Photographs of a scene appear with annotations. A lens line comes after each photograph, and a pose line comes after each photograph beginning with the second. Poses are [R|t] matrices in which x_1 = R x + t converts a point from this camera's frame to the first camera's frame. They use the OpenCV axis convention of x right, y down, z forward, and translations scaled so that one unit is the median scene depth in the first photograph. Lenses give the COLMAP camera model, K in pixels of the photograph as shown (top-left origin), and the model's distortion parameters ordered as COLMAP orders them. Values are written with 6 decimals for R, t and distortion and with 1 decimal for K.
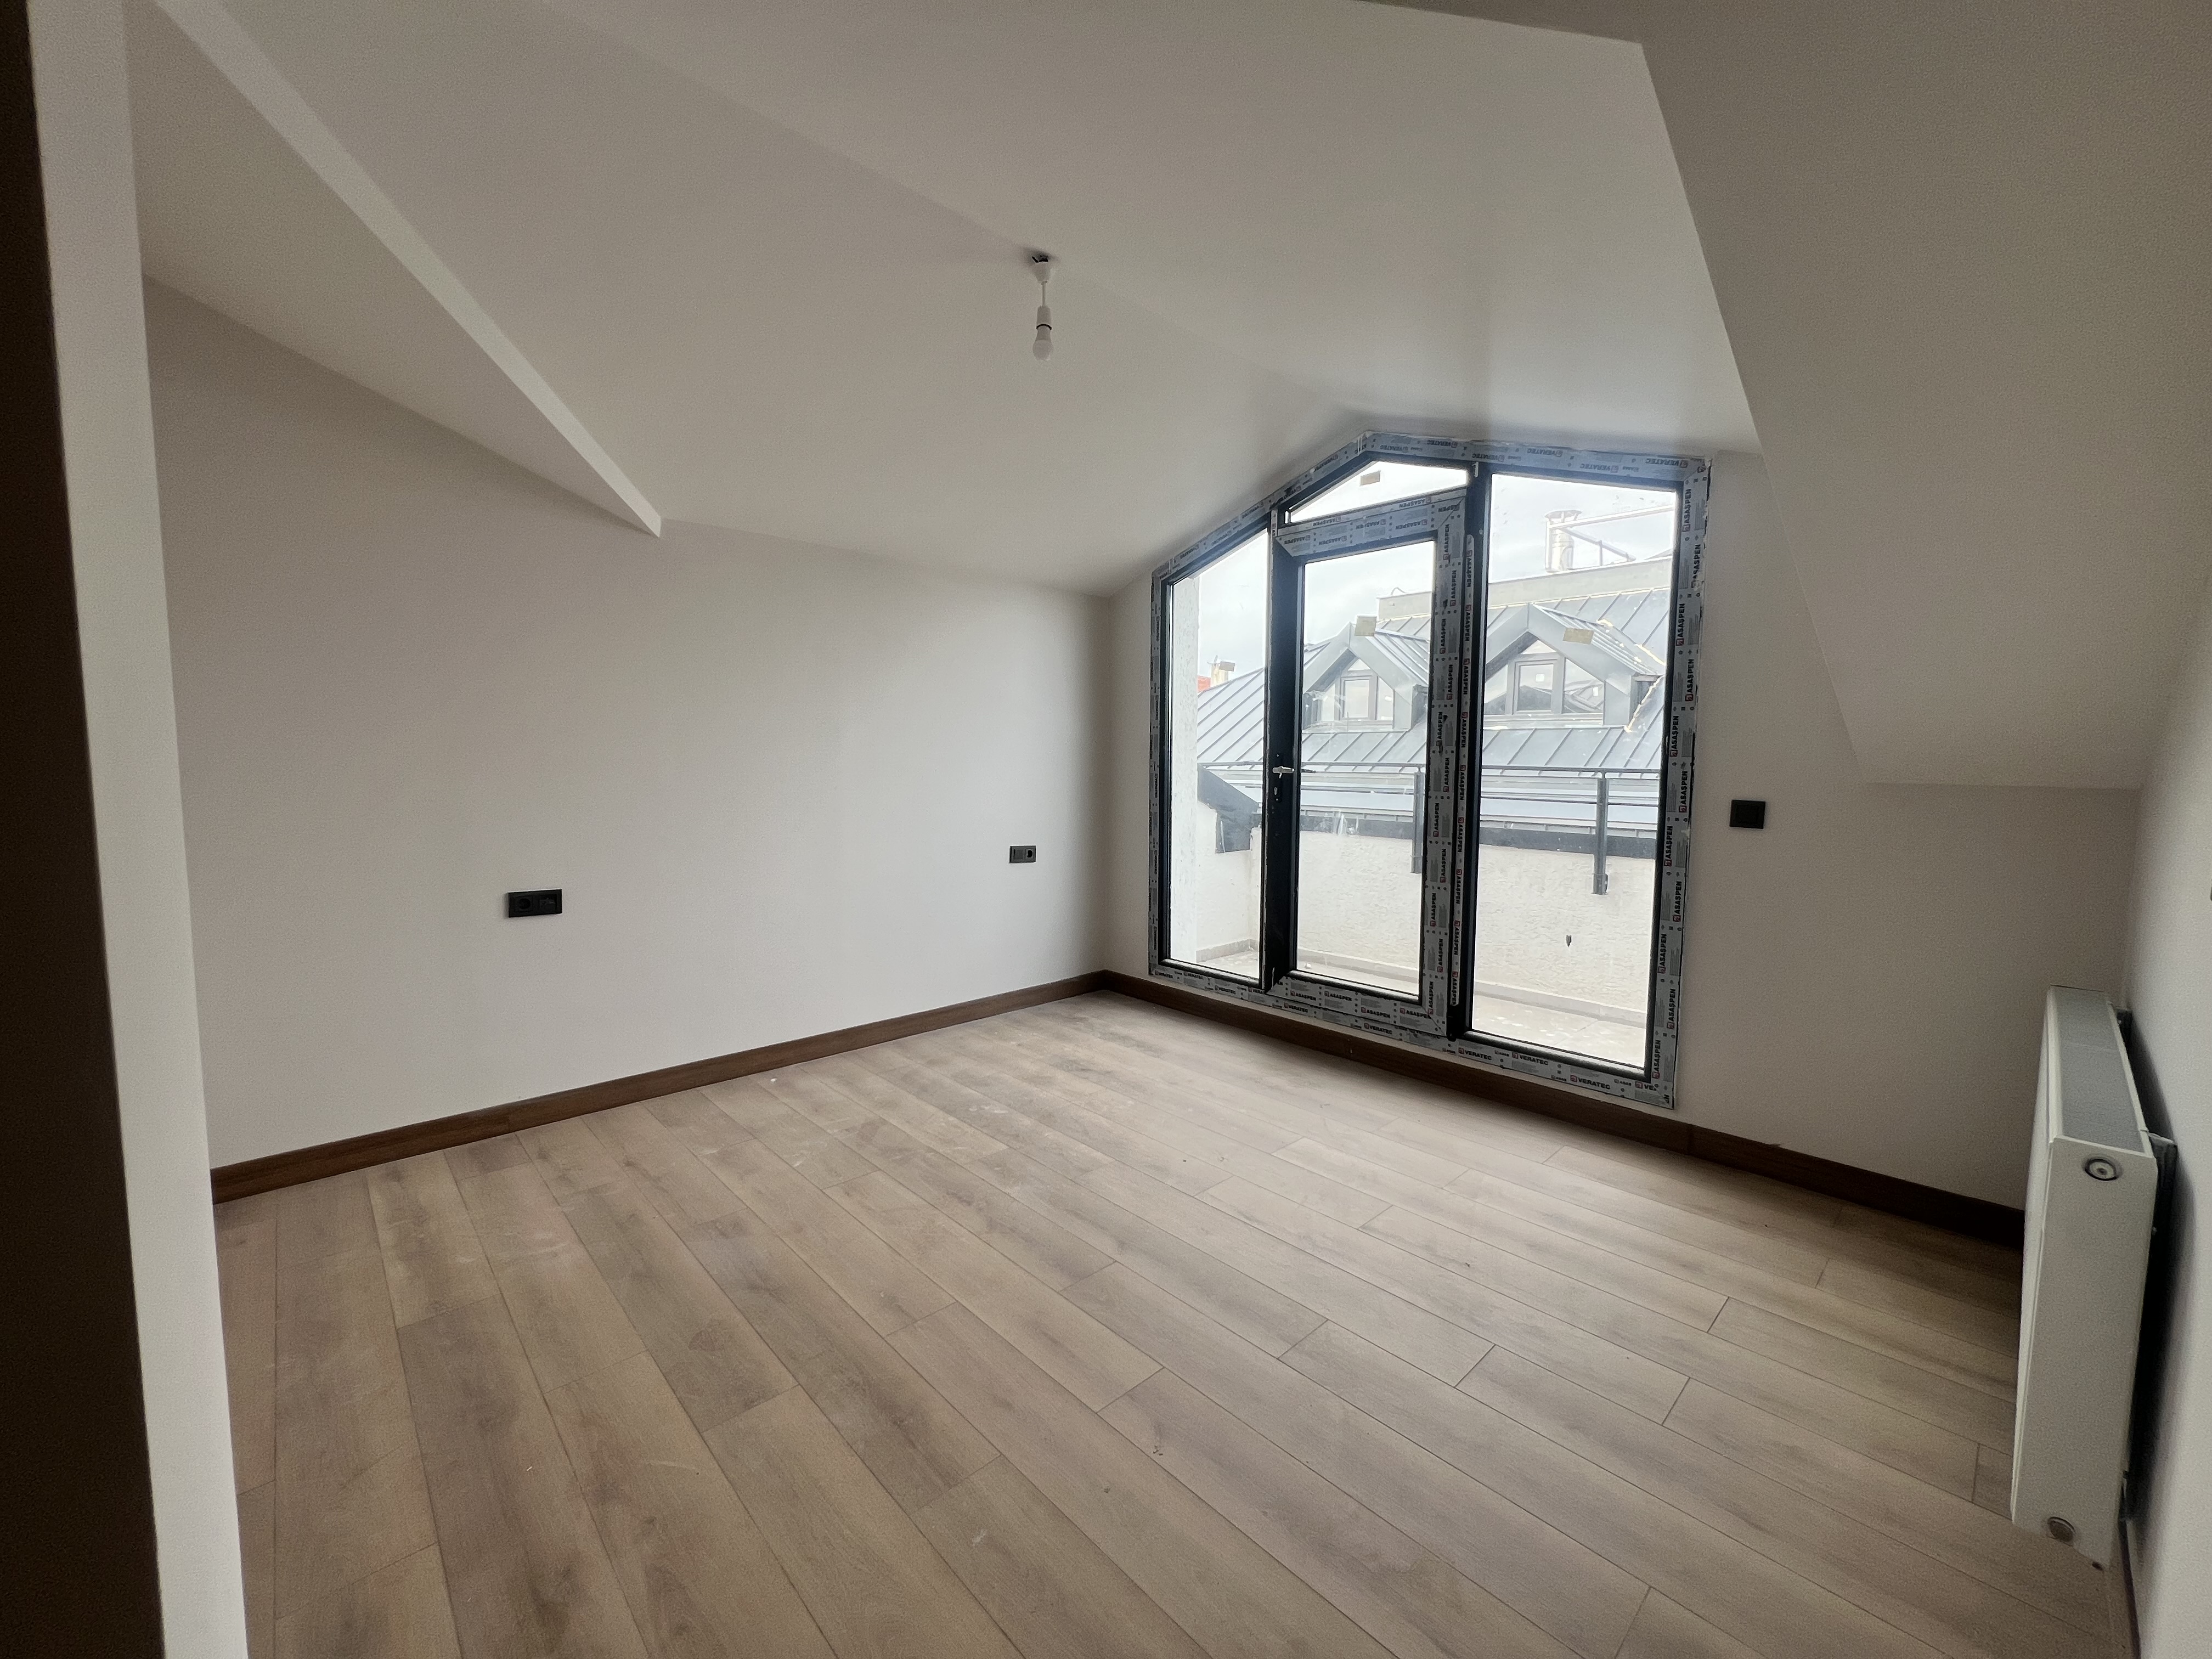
lens RADIAL K [[883.3, 0, 1106.1], [0, 883.3, 822.9], [0, 0, 1]] dist [-0.003420, -0.000263]
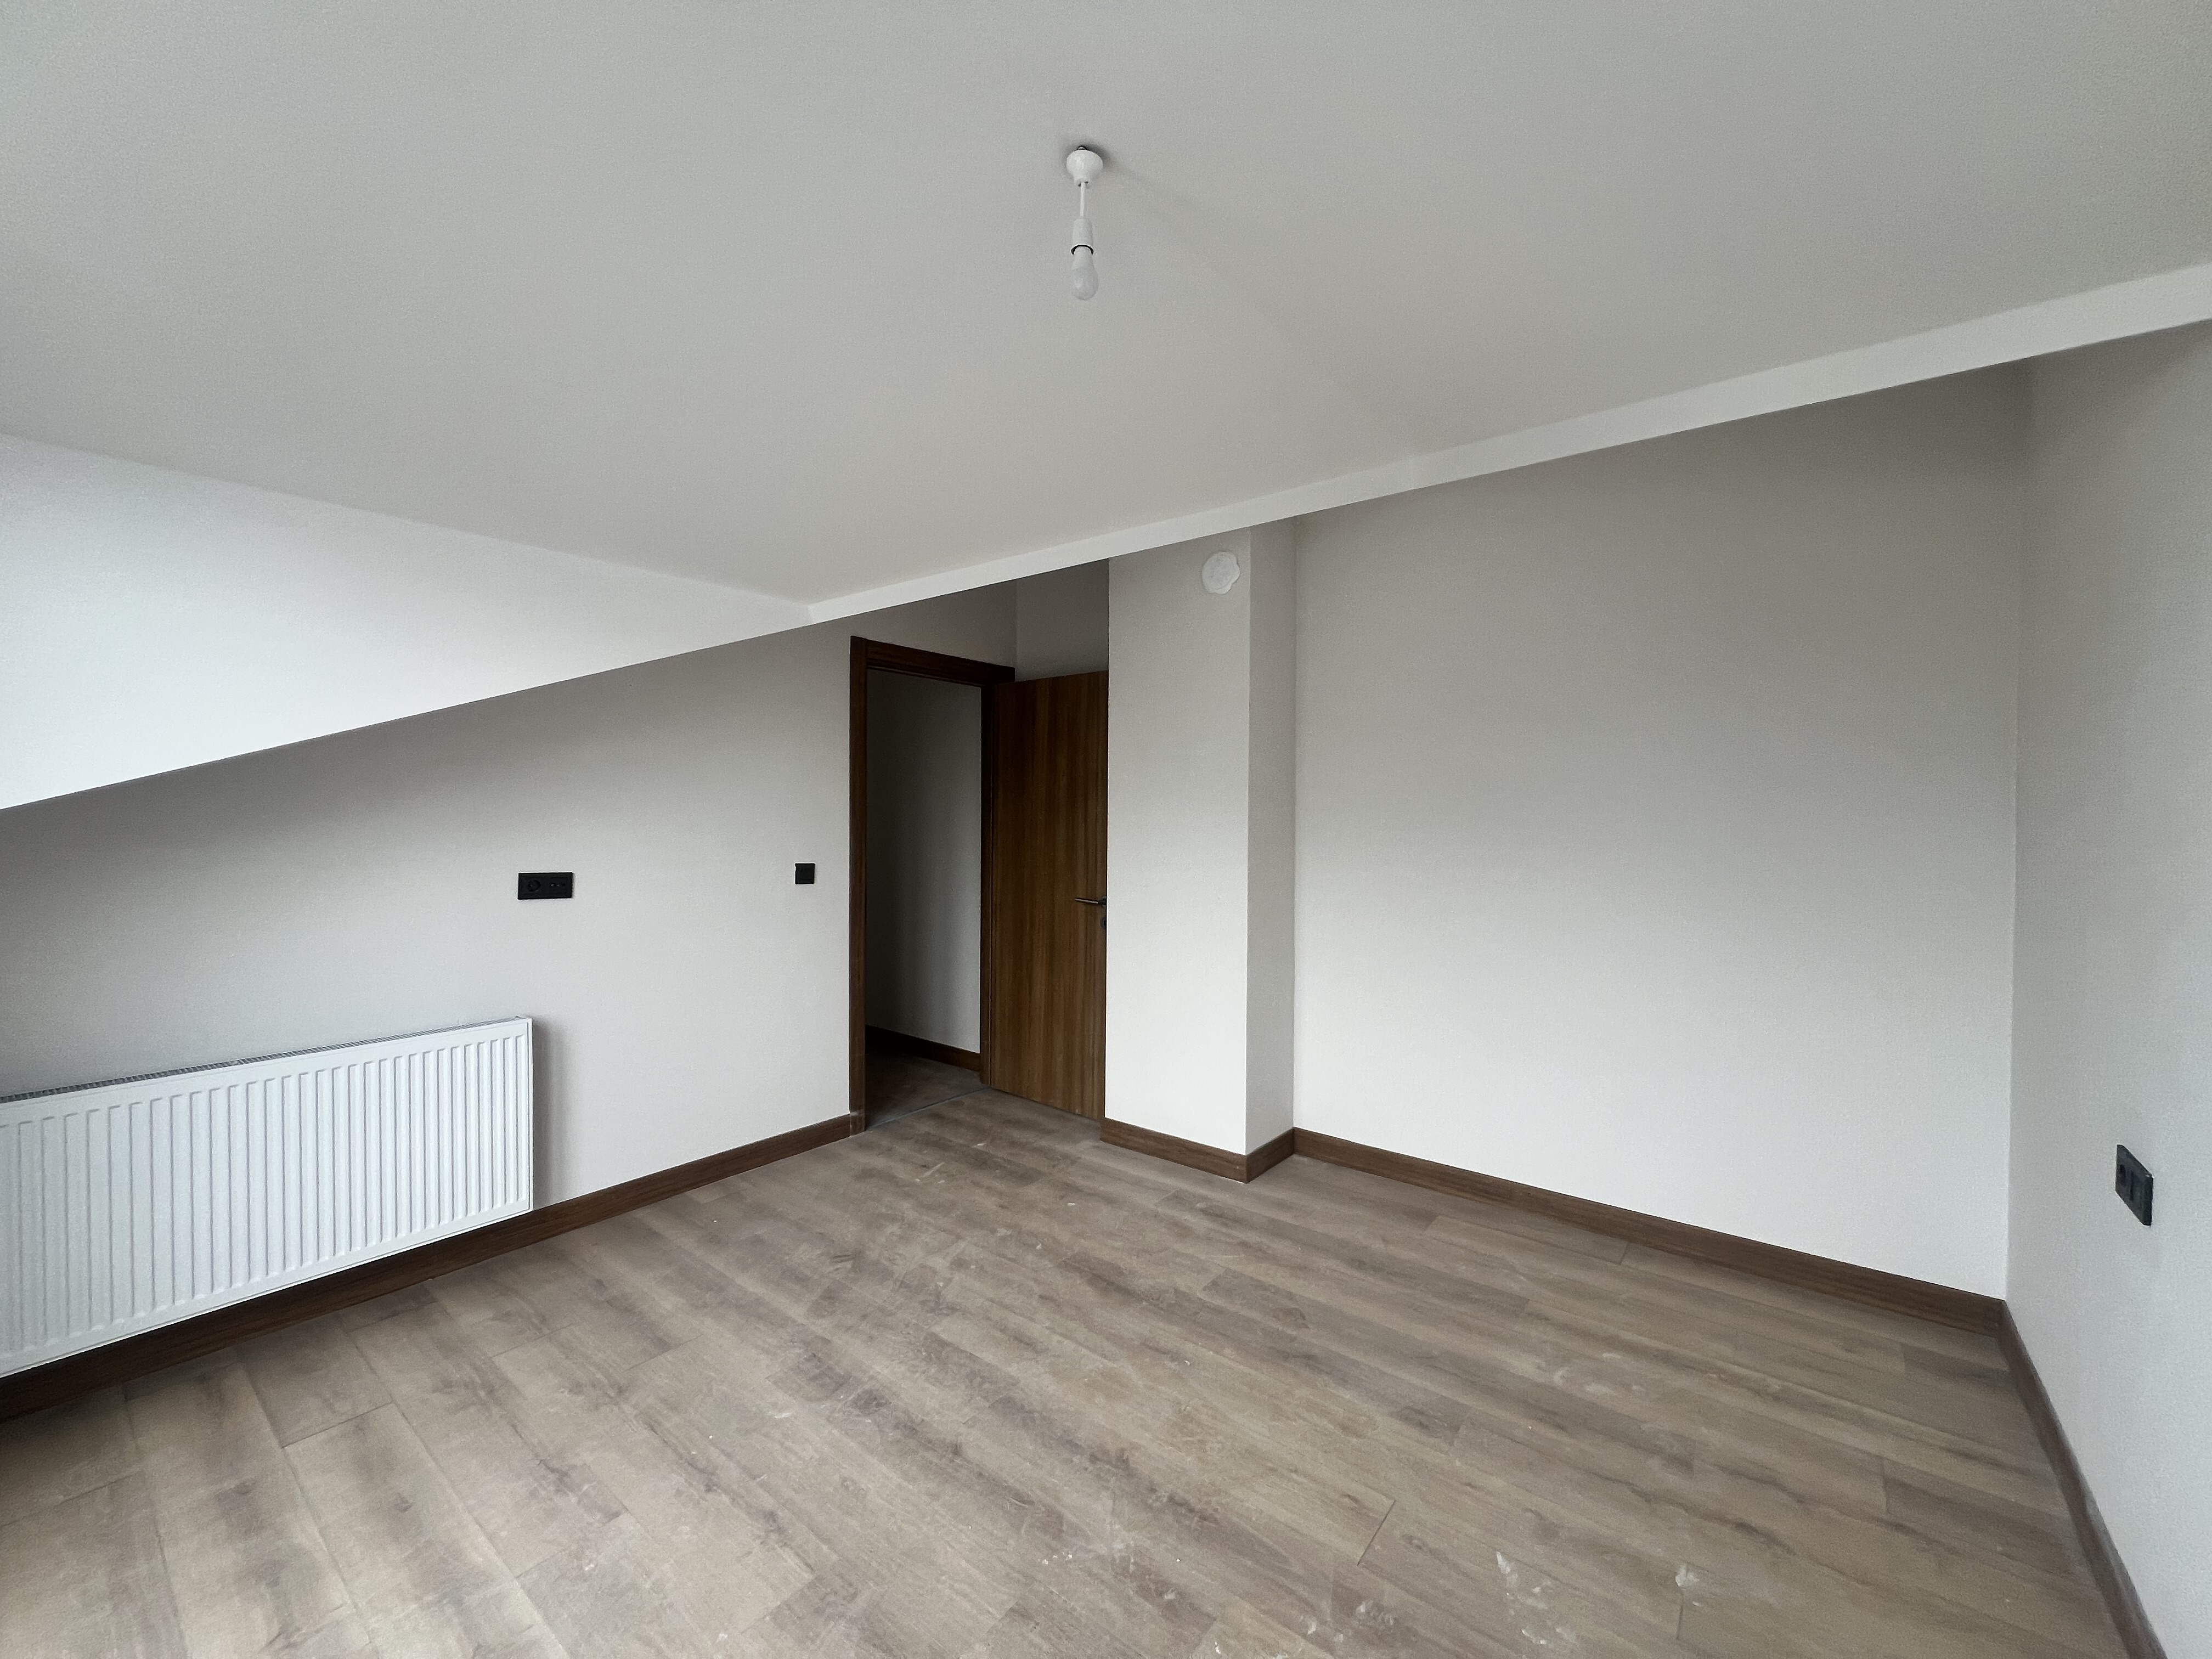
lens RADIAL K [[883.3, 0, 1105.3], [0, 883.3, 825.9], [0, 0, 1]] dist [-0.003420, -0.000263]
pose [[-0.988017, -0.009371, -0.154062, 0.013654], [-0.023615, 0.995581, 0.090890, -0.201998], [0.152530, 0.093439, -0.983872, 1.947024]]
